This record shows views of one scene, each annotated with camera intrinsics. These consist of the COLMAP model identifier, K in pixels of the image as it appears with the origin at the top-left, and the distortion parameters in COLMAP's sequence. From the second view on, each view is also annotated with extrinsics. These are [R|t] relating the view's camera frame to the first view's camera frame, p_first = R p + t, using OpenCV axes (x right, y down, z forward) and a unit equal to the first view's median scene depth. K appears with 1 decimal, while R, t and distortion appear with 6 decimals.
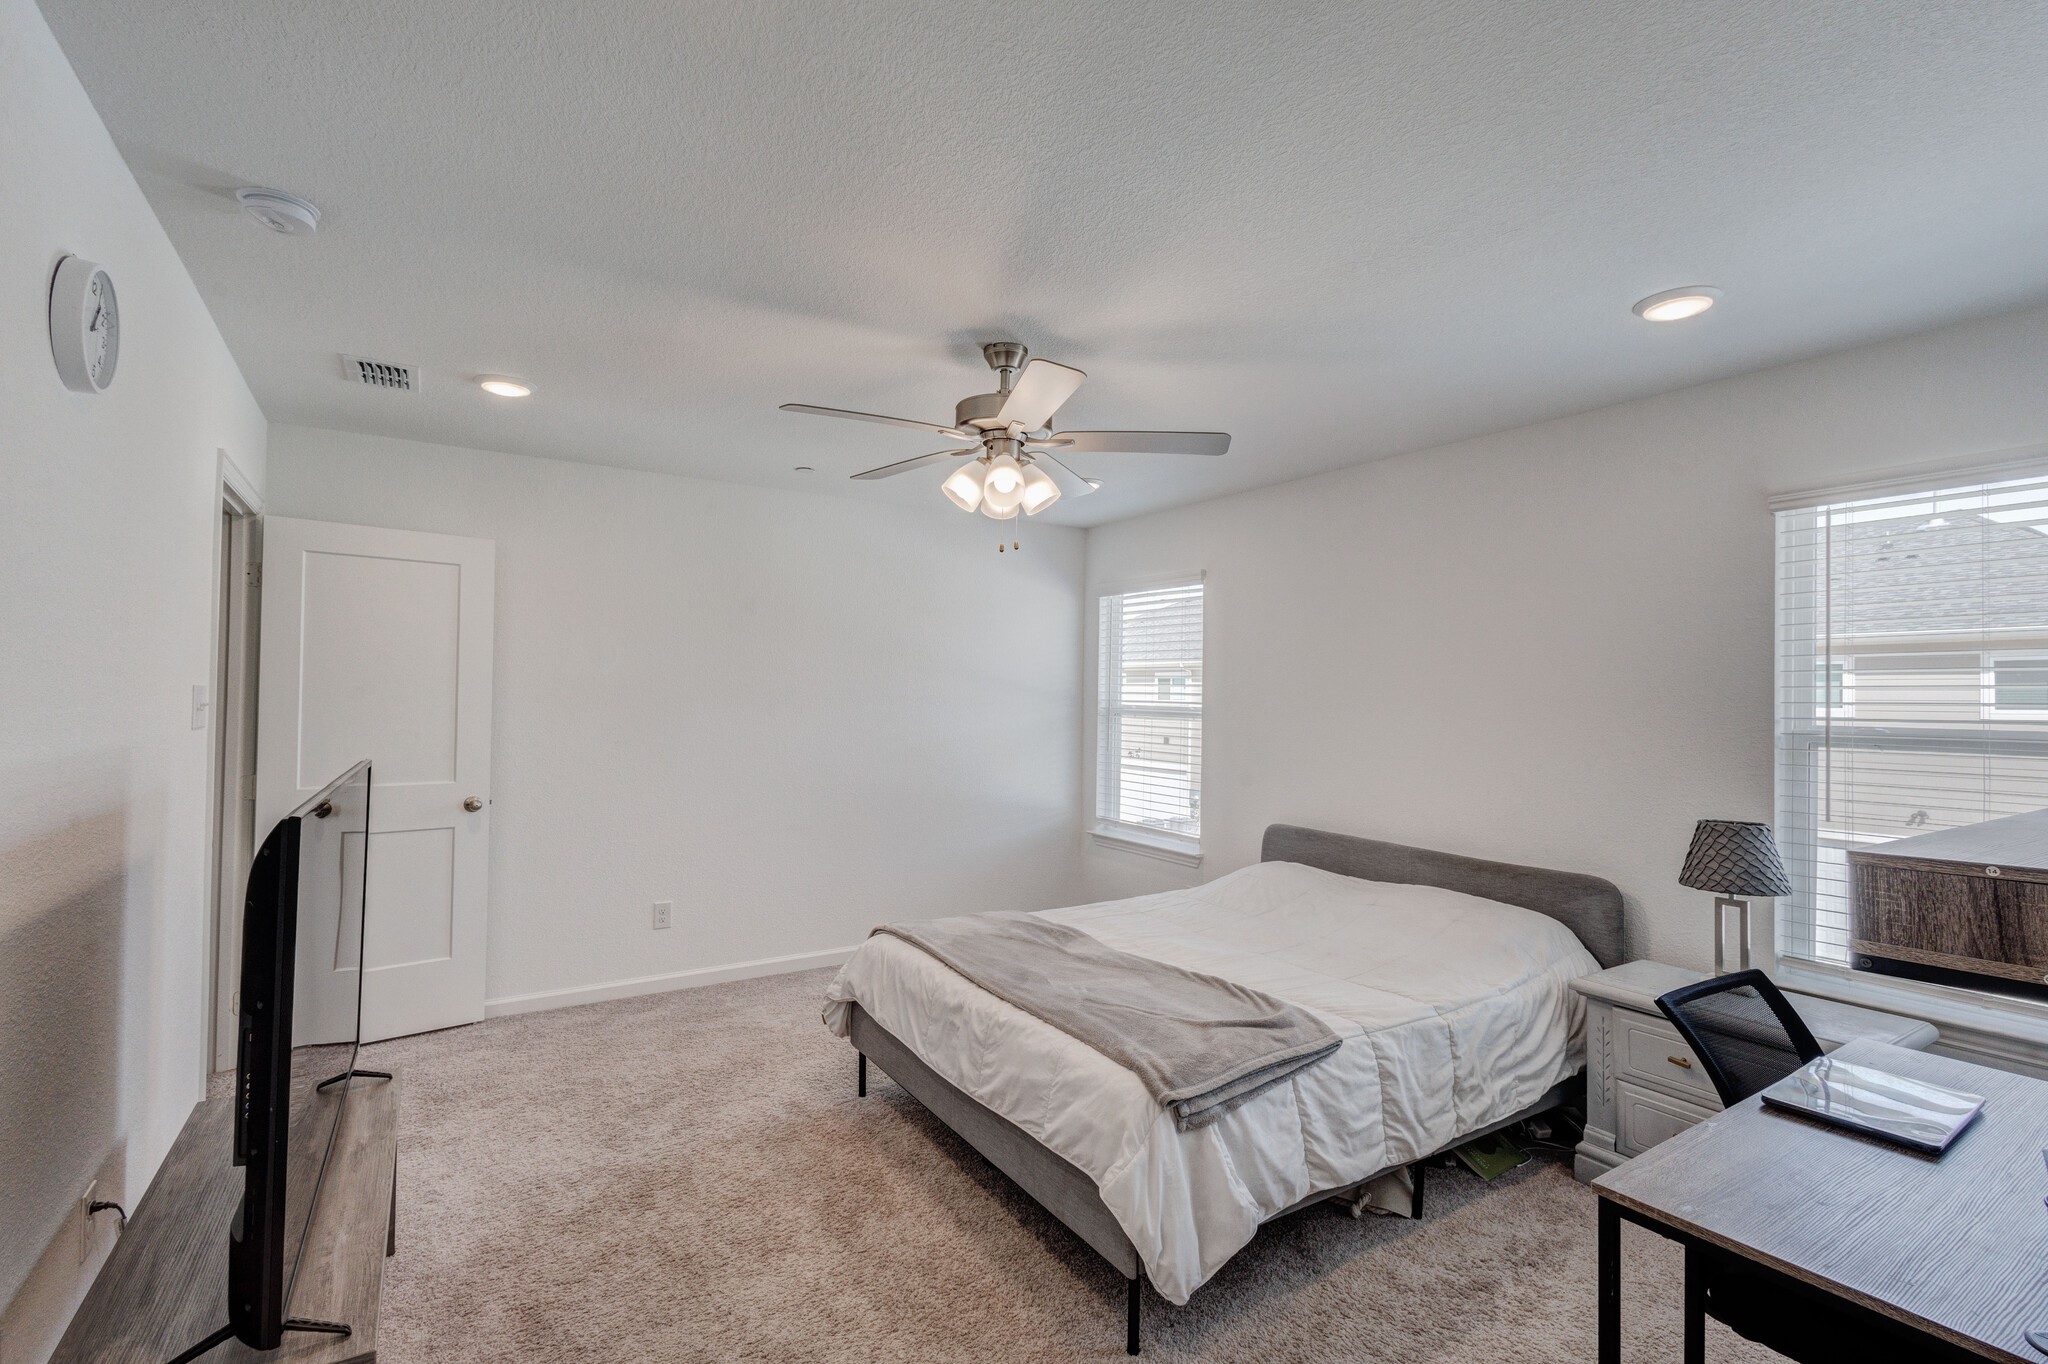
lens RADIAL K [[940.9, 0, 1024.5], [0, 940.9, 681.5], [0, 0, 1]] dist [0.002593, -0.000205]
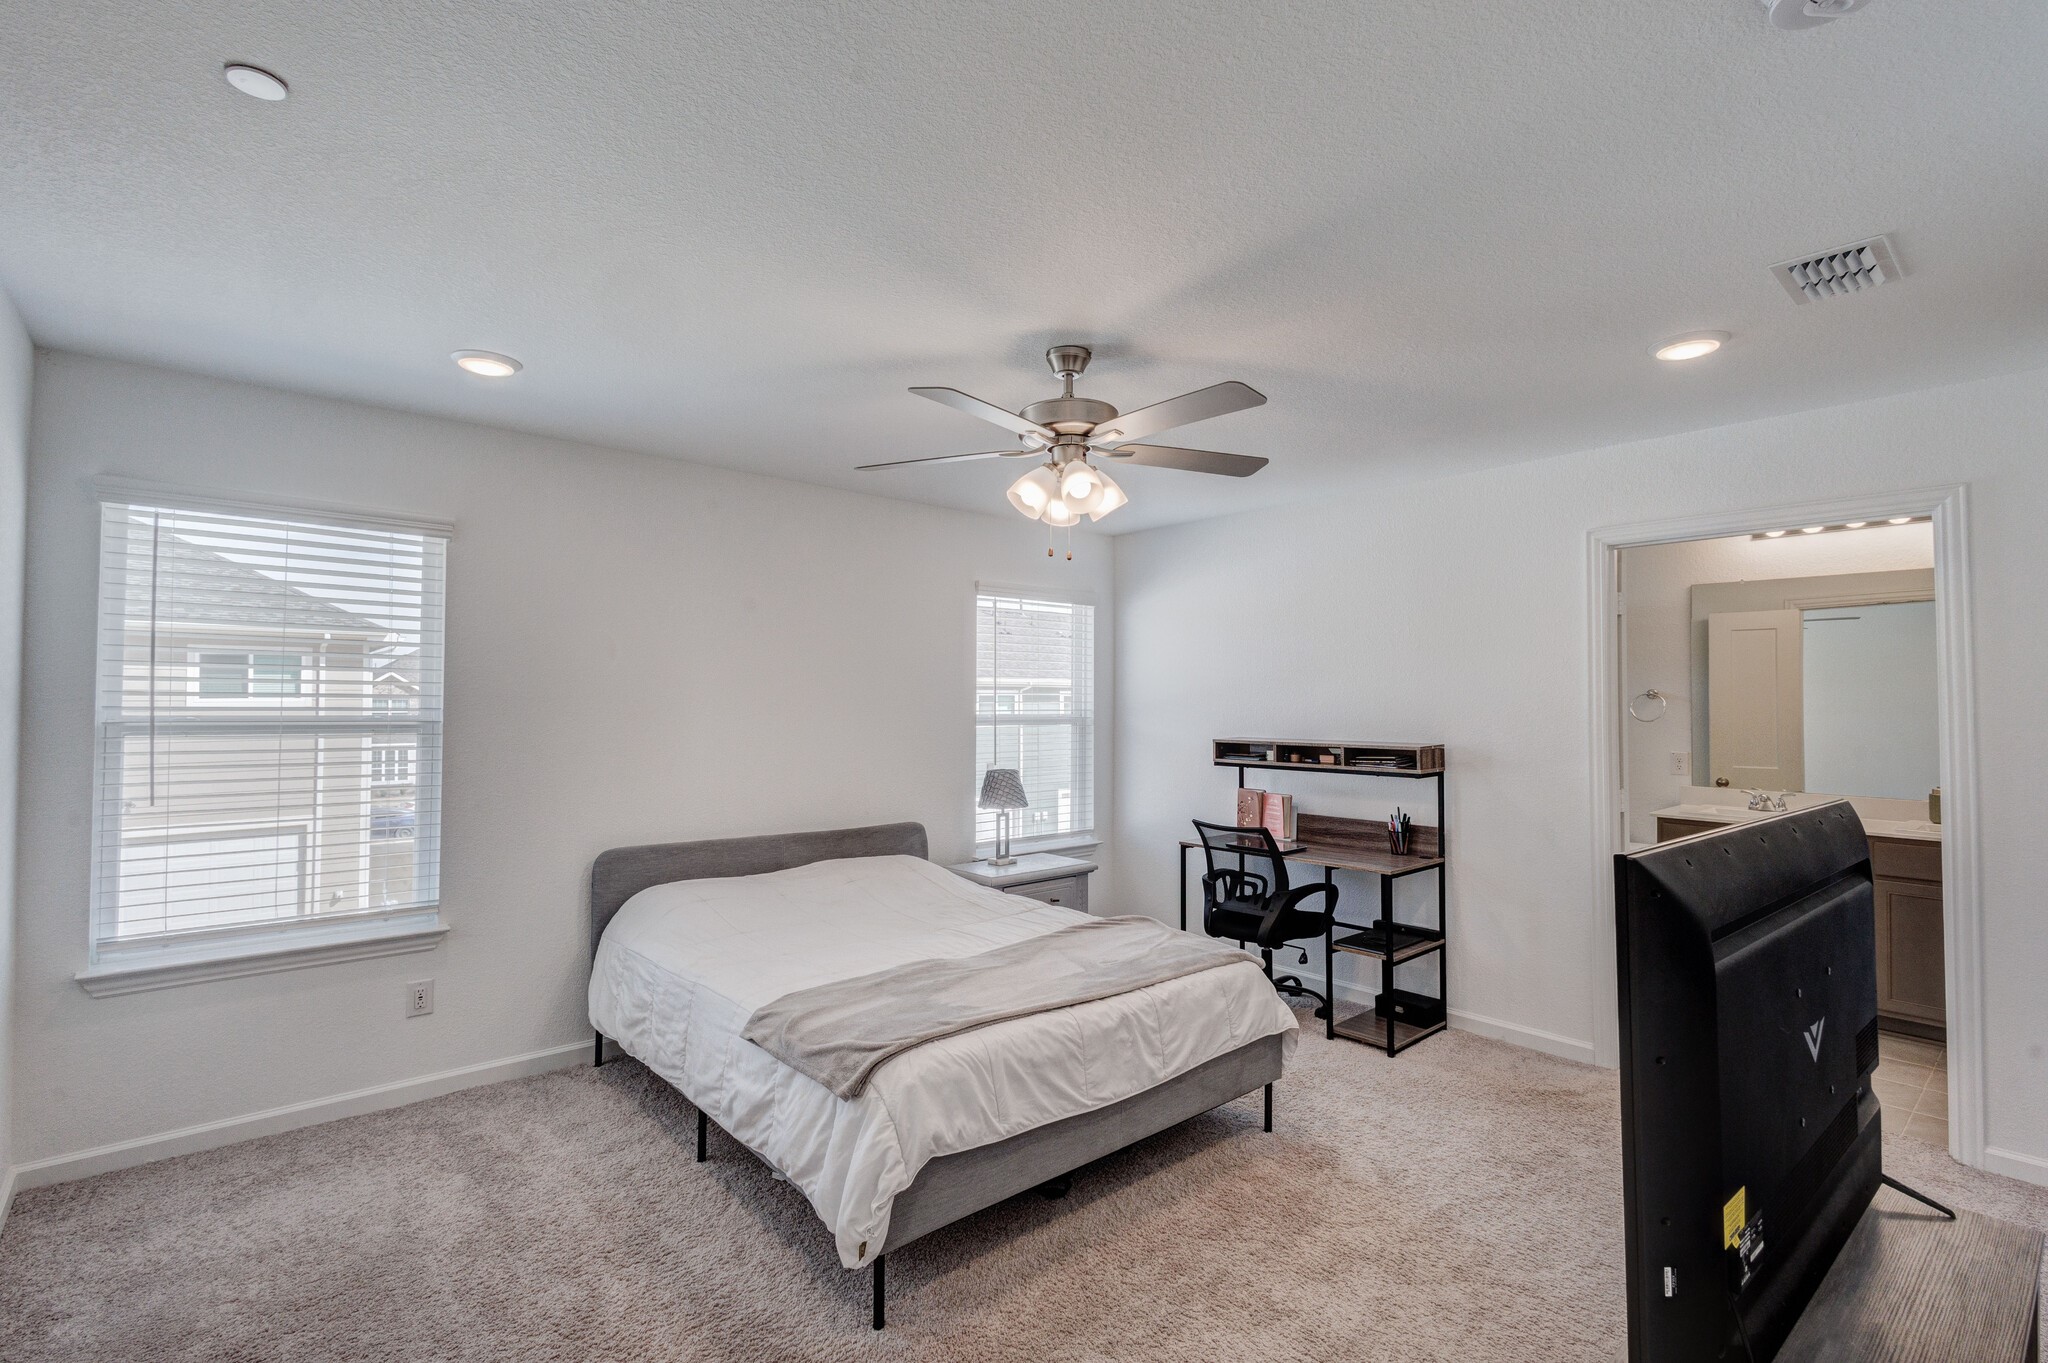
lens RADIAL K [[940.9, 0, 1024.5], [0, 940.9, 681.0], [0, 0, 1]] dist [0.002593, -0.000205]
pose [[-0.141341, 0.009195, 0.989918, -0.893596], [-0.022892, 0.999659, -0.012553, 0.001680], [-0.989696, -0.024435, -0.141082, 1.072839]]
